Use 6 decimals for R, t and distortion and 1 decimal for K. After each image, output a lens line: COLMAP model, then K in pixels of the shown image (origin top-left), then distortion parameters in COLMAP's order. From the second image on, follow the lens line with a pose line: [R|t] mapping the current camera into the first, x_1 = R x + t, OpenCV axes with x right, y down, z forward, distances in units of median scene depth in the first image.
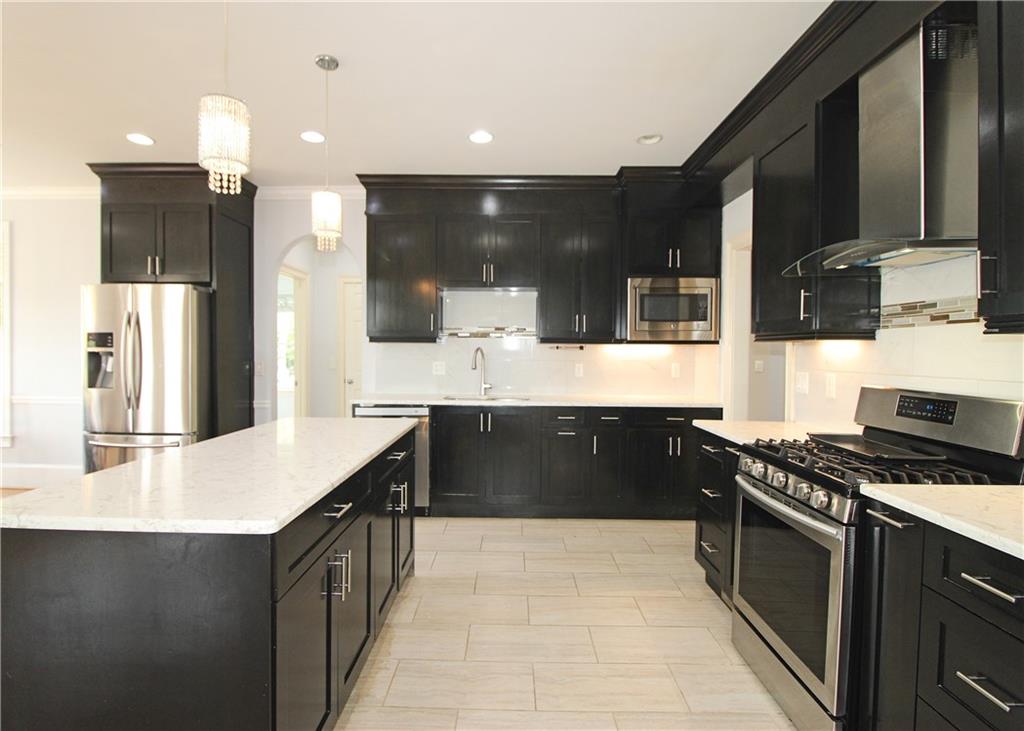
lens RADIAL K [[465.0, 0, 516.0], [0, 465.0, 361.7], [0, 0, 1]] dist [-0.001999, -0.000131]
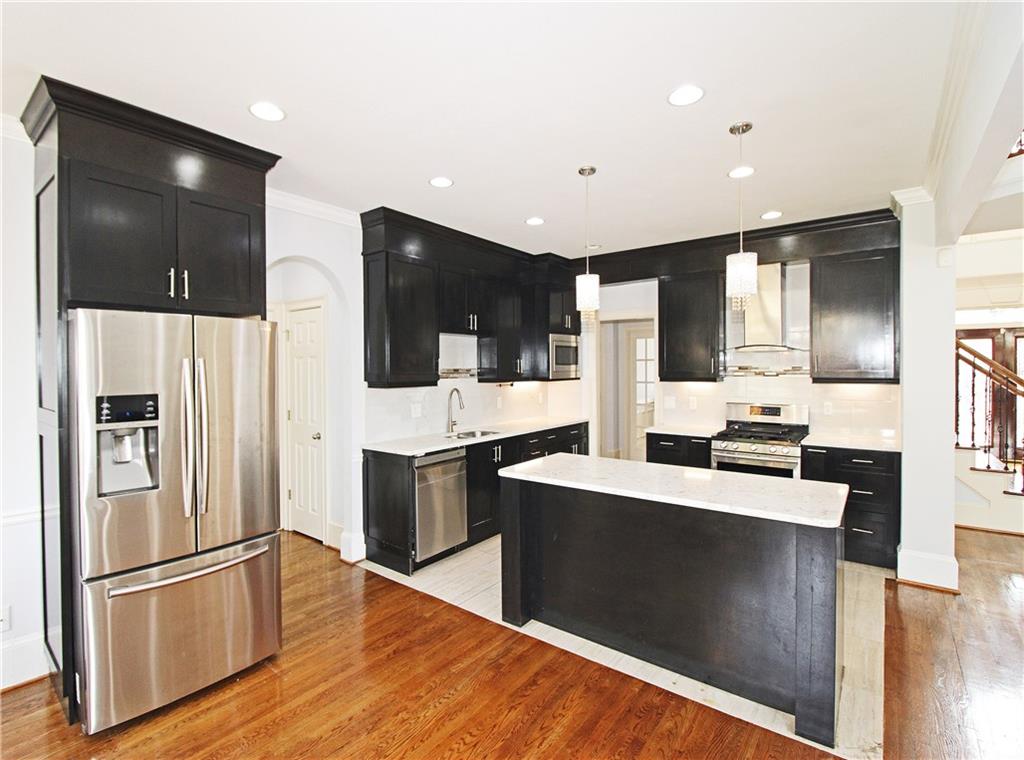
lens RADIAL K [[474.3, 0, 513.7], [0, 474.3, 375.2], [0, 0, 1]] dist [0.001158, 0.000094]
pose [[0.614831, -0.021520, 0.788366, -0.922269], [0.030166, 0.999538, 0.003758, -0.065783], [-0.788082, 0.021472, 0.615196, 0.228954]]
